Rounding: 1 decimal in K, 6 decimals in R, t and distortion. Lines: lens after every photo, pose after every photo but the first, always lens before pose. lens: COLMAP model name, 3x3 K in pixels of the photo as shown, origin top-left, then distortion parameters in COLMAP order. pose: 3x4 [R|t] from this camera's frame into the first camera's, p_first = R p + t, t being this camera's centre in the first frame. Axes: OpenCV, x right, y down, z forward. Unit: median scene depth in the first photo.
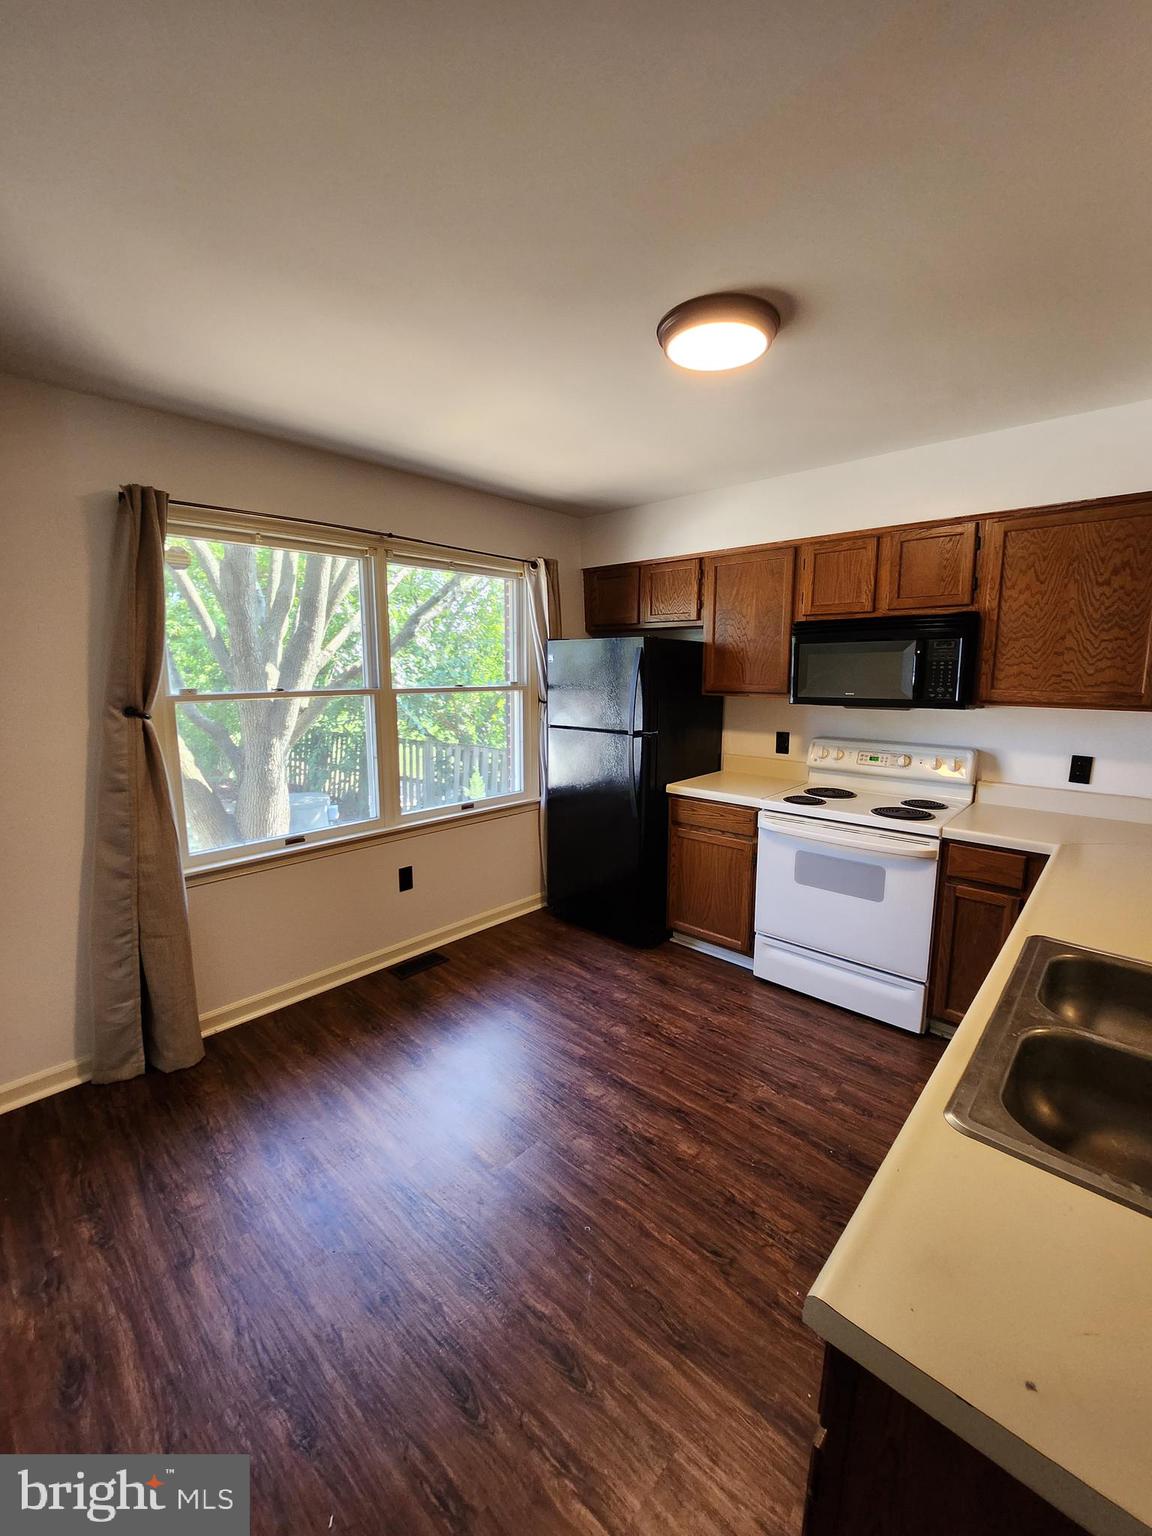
lens RADIAL K [[611.9, 0, 577.9], [0, 611.9, 760.0], [0, 0, 1]] dist [-0.017893, -0.001747]
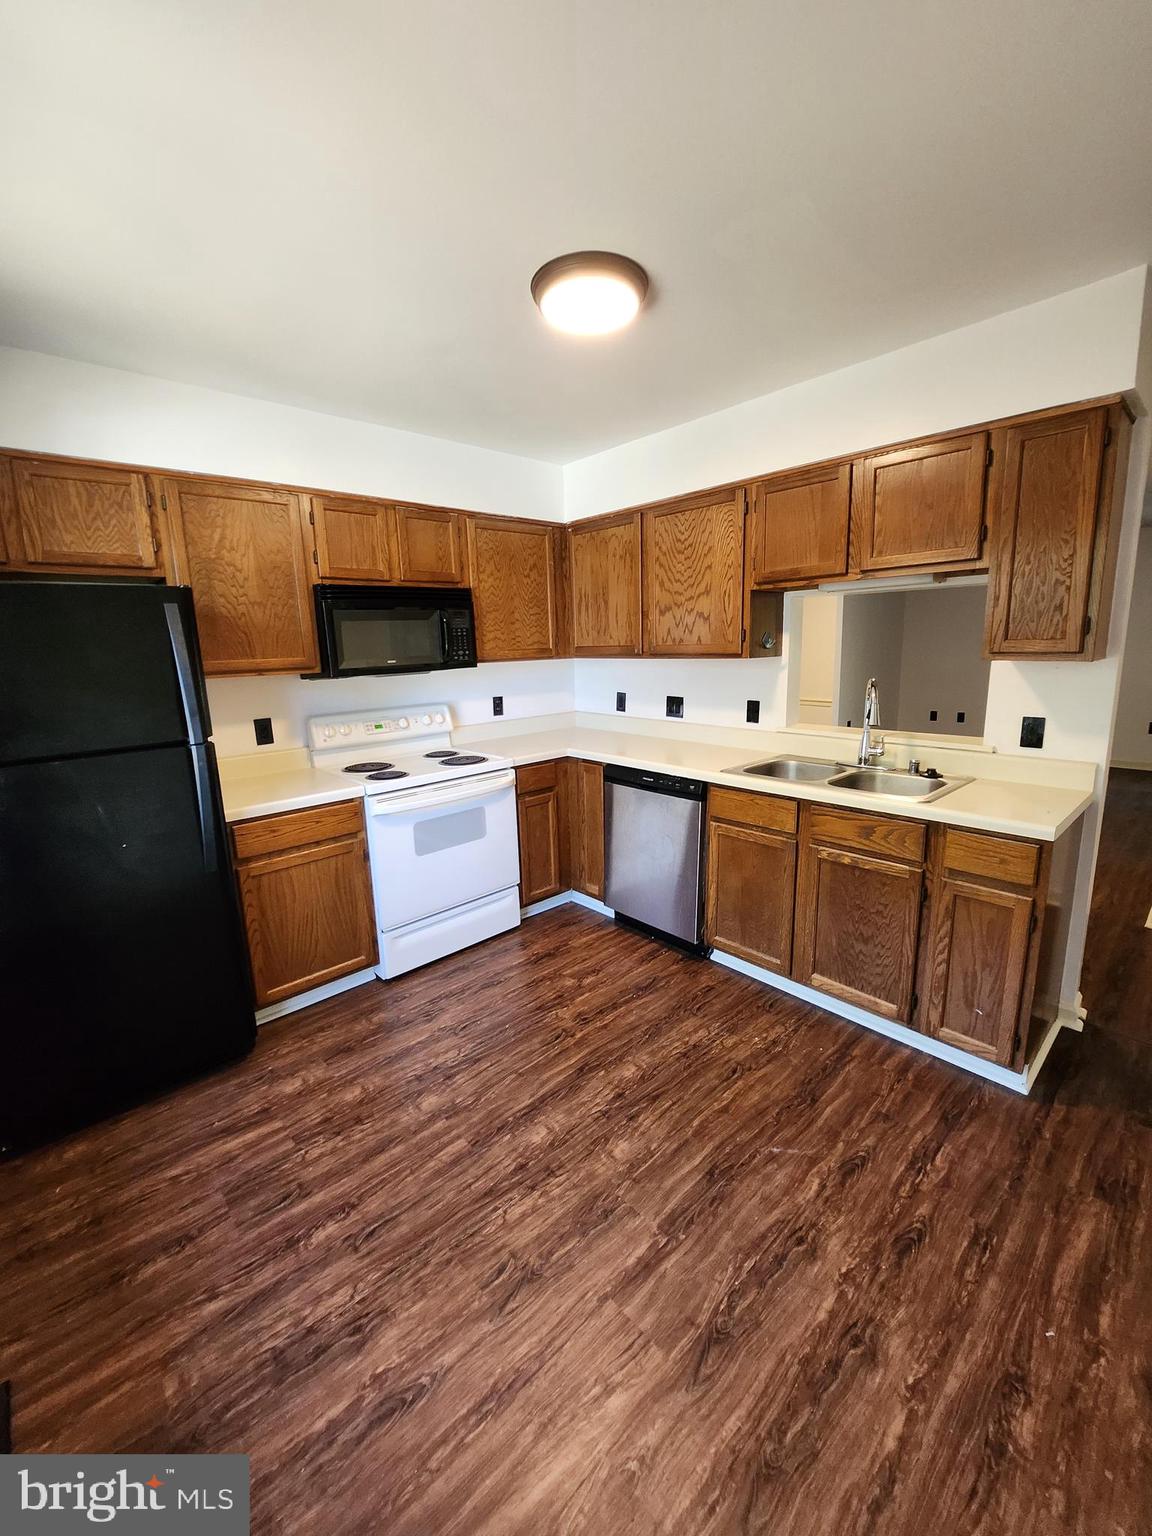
lens RADIAL K [[611.9, 0, 577.9], [0, 611.9, 760.0], [0, 0, 1]] dist [-0.017893, -0.001747]
pose [[0.078324, -0.188407, 0.978963, -0.660218], [0.179530, 0.968591, 0.172047, -0.083998], [-0.980629, 0.162278, 0.109689, 0.741917]]
